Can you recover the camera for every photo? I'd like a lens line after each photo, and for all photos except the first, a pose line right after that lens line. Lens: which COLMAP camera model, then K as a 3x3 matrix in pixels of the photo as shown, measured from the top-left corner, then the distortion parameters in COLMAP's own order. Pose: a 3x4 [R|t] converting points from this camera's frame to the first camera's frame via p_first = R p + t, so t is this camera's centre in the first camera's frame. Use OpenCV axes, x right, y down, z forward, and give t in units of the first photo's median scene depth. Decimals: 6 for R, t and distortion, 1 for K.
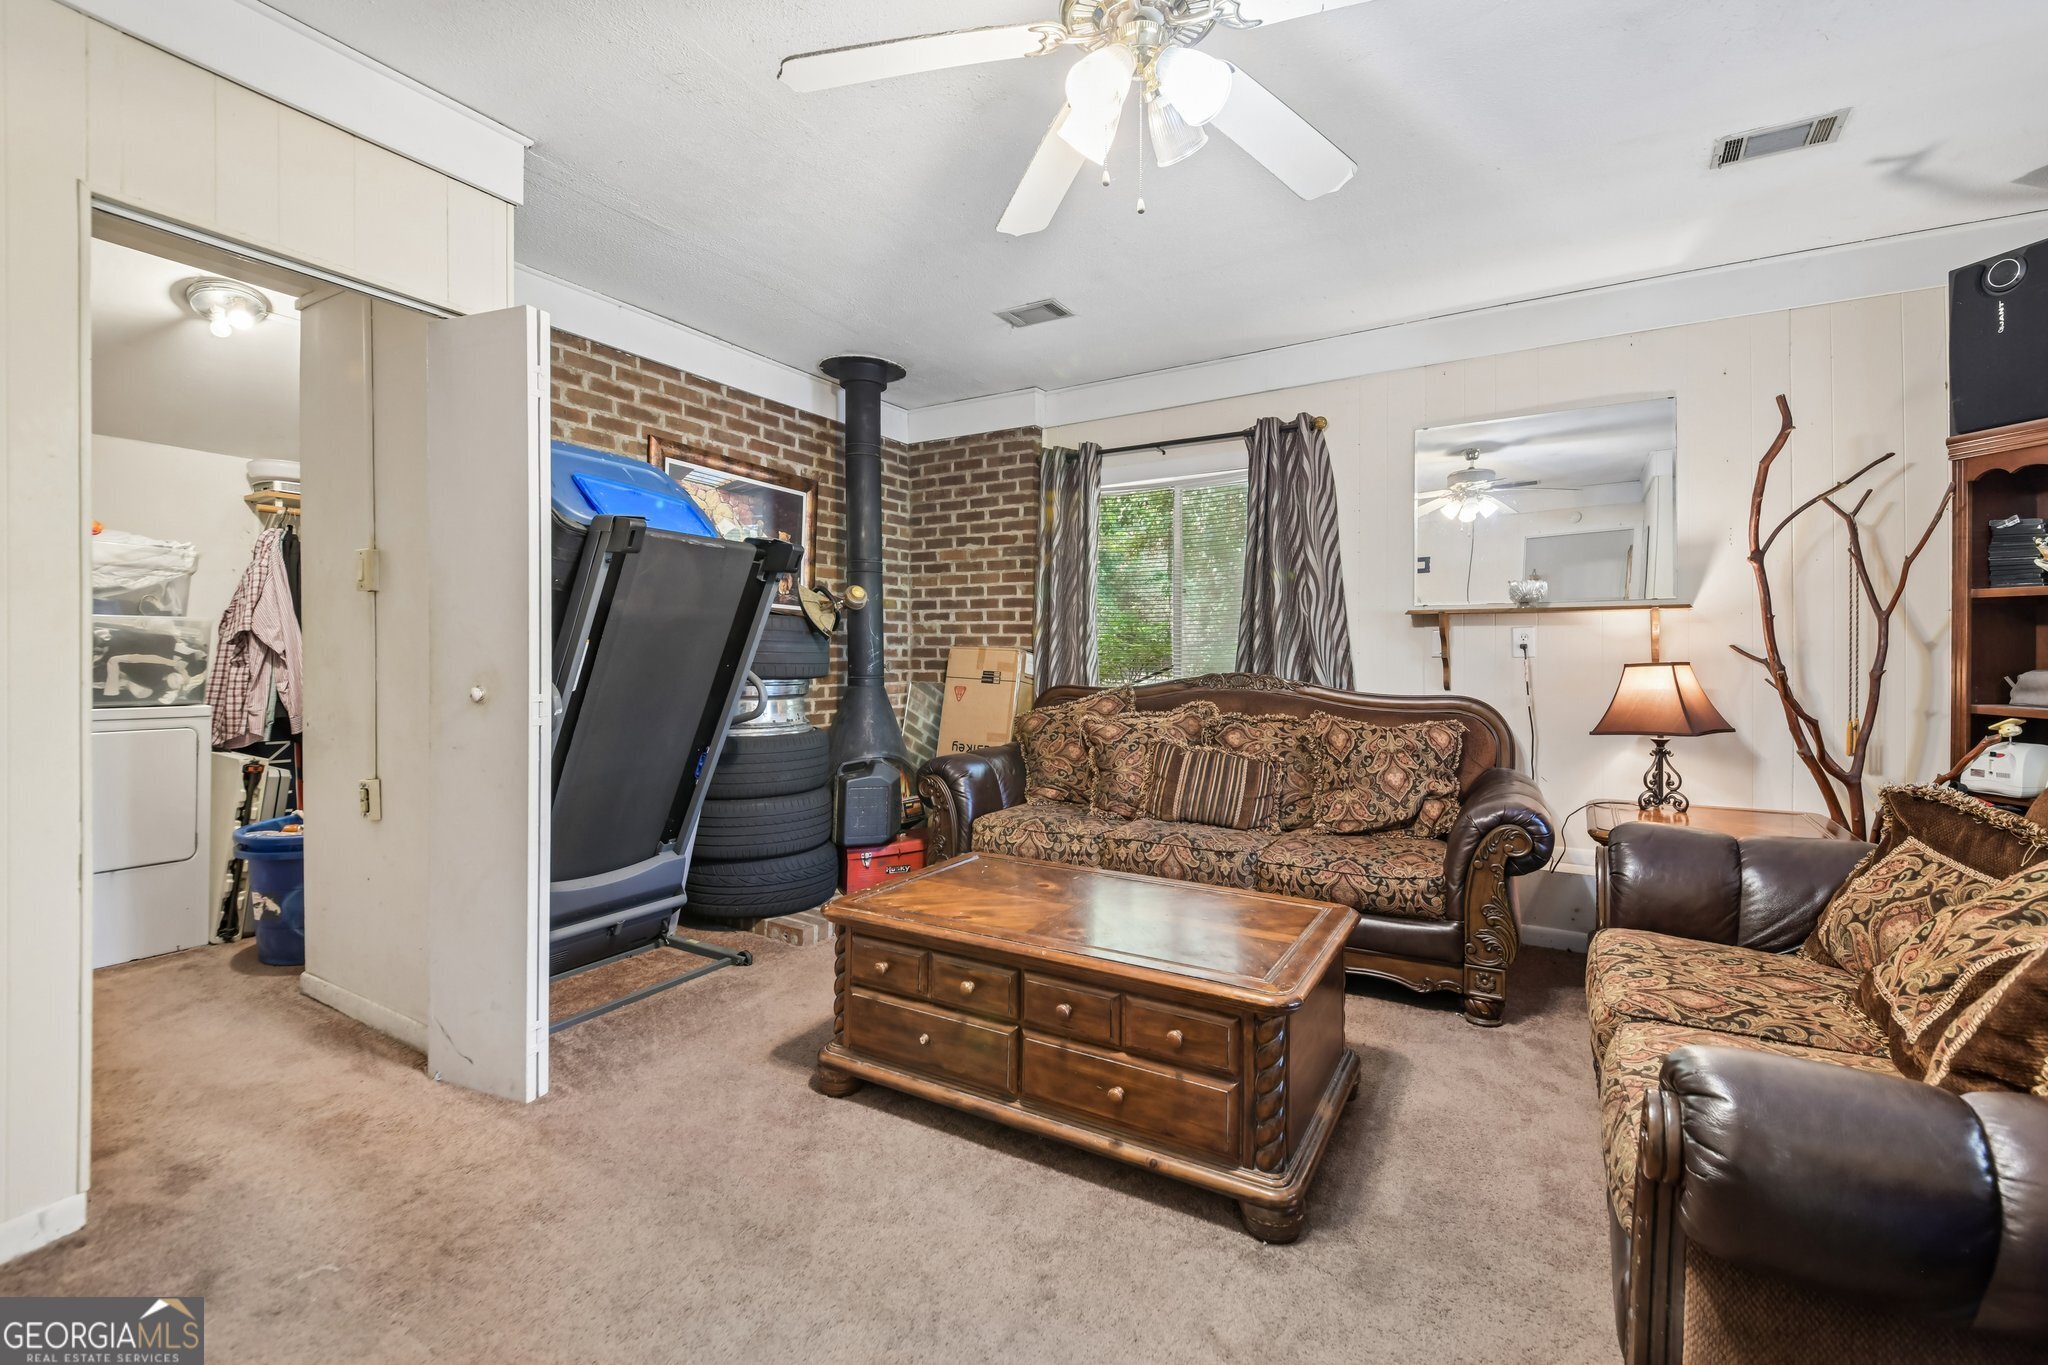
lens RADIAL K [[884.6, 0, 1027.0], [0, 884.6, 664.5], [0, 0, 1]] dist [-0.002847, -0.005815]
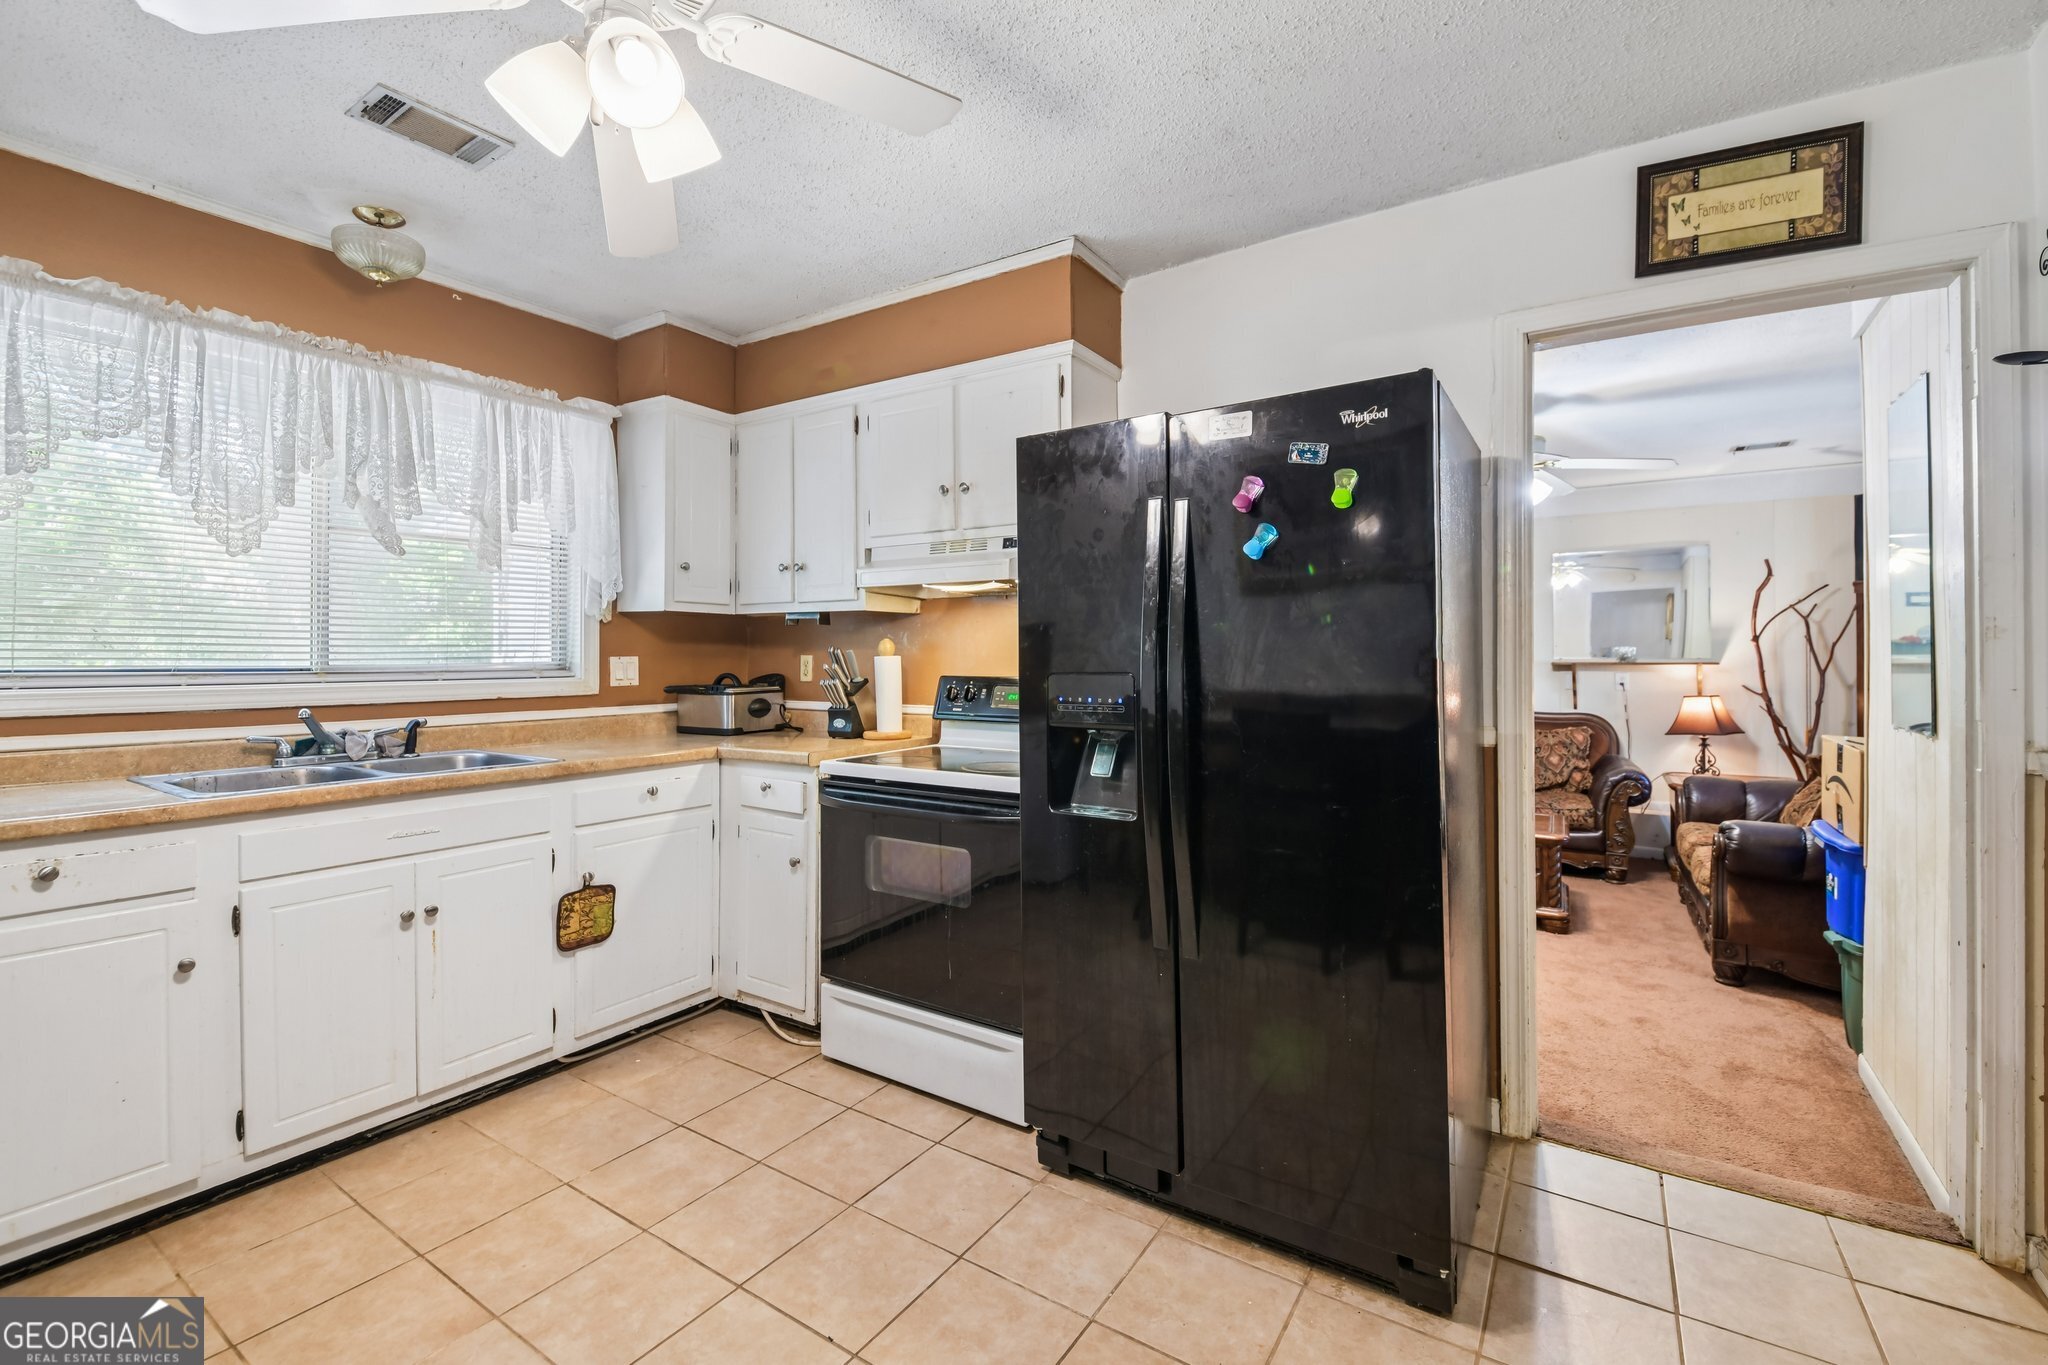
lens RADIAL K [[884.6, 0, 1039.7], [0, 884.6, 657.2], [0, 0, 1]] dist [-0.002847, -0.005815]
pose [[0.999984, 0.001139, -0.005619, -0.666857], [-0.001239, 0.999840, -0.017872, -0.048604], [0.005598, 0.017878, 0.999825, -0.860840]]
